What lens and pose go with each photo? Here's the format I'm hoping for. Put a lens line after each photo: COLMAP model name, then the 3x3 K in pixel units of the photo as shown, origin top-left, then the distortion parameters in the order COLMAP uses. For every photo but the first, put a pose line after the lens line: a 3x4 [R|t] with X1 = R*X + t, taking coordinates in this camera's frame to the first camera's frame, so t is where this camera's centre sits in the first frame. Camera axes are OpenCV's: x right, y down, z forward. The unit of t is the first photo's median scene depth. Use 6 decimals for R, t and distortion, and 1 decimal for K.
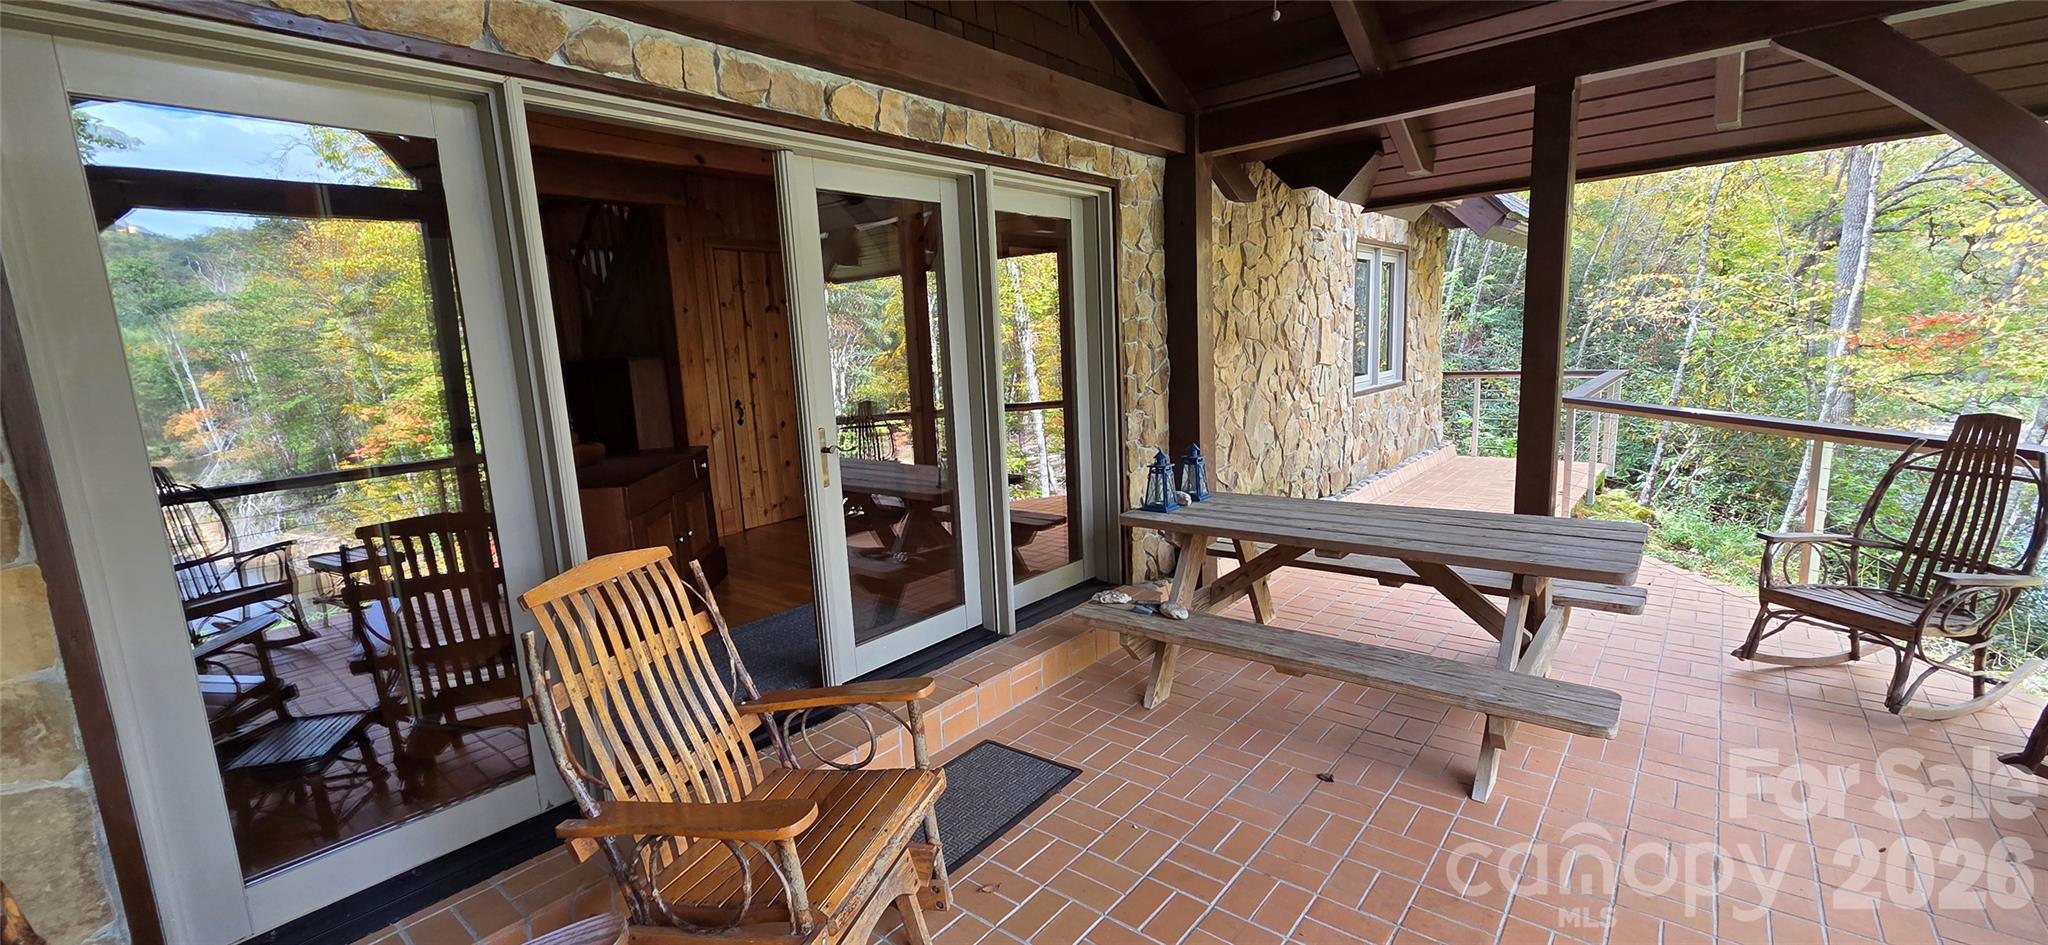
lens RADIAL K [[833.1, 0, 1015.7], [0, 833.1, 475.7], [0, 0, 1]] dist [0.006419, -0.002172]
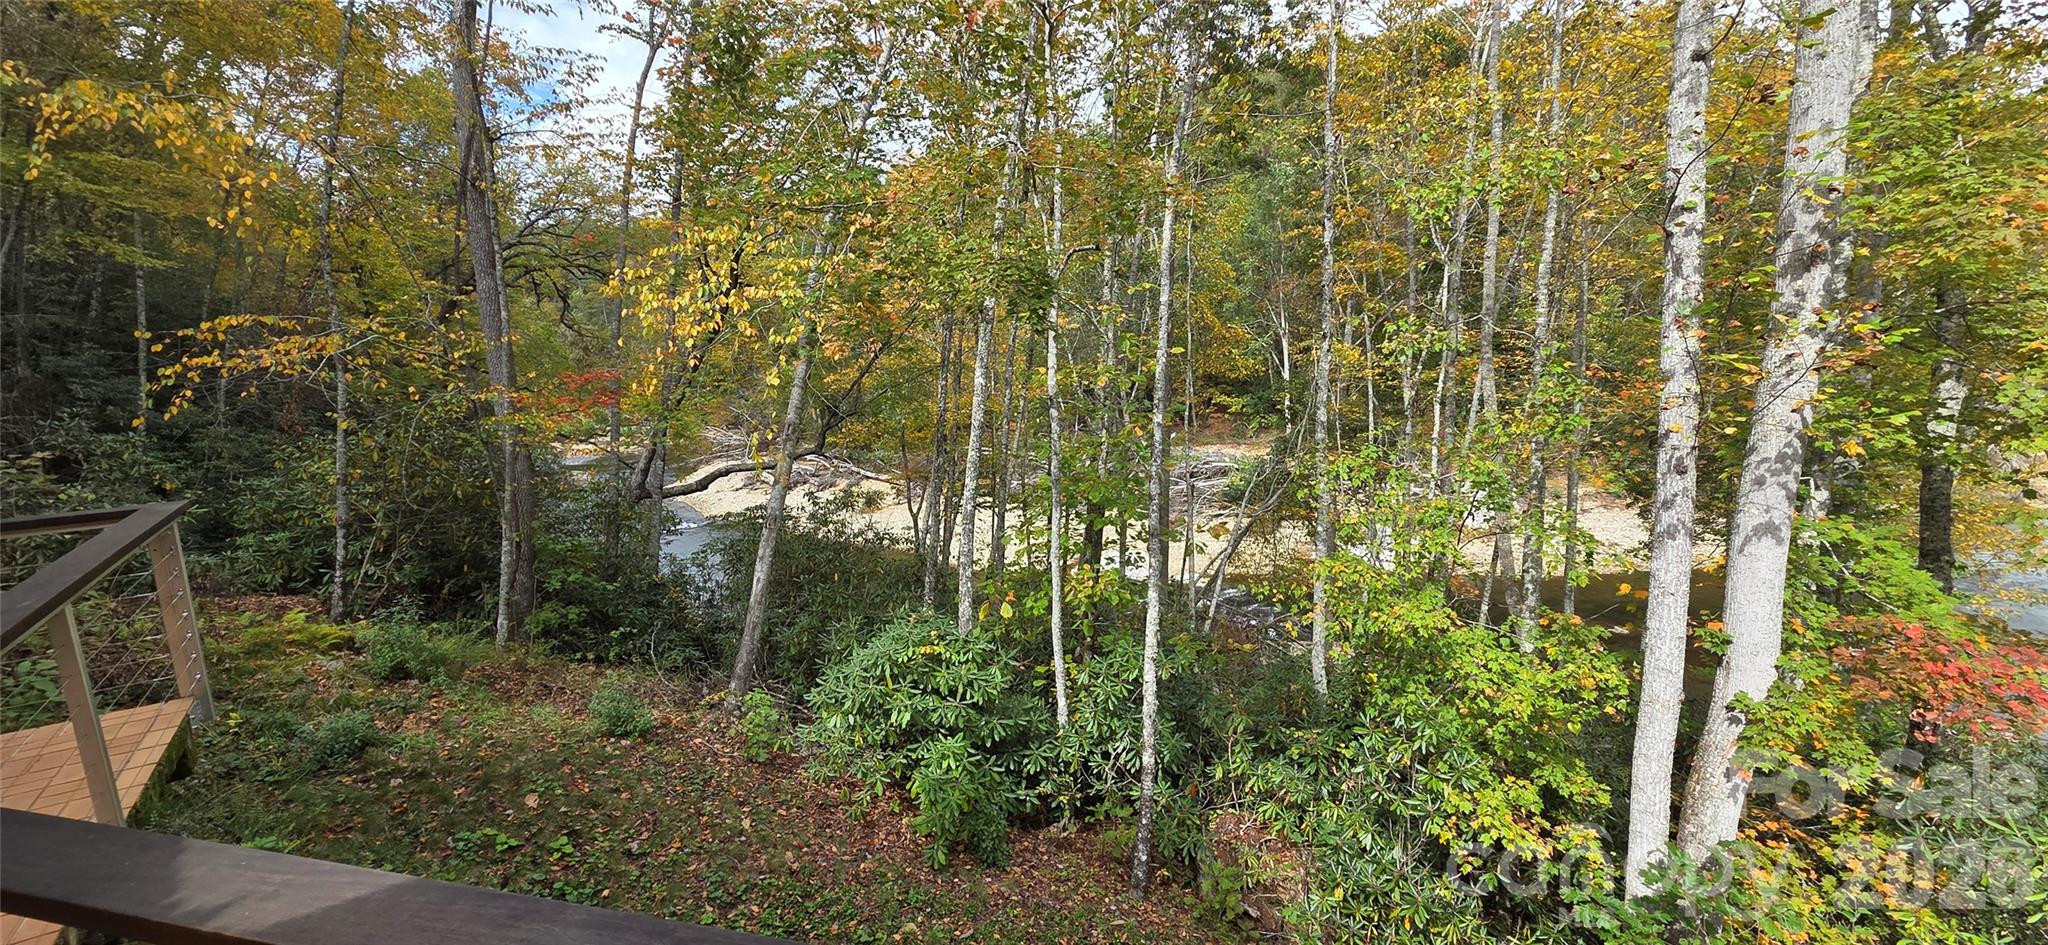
lens RADIAL K [[833.1, 0, 1008.1], [0, 833.1, 471.2], [0, 0, 1]] dist [0.006419, -0.002172]
pose [[0.243008, -0.136652, 0.960351, 0.213636], [0.189231, 0.977685, 0.091235, -0.054852], [-0.951388, 0.159557, 0.263444, 0.227038]]
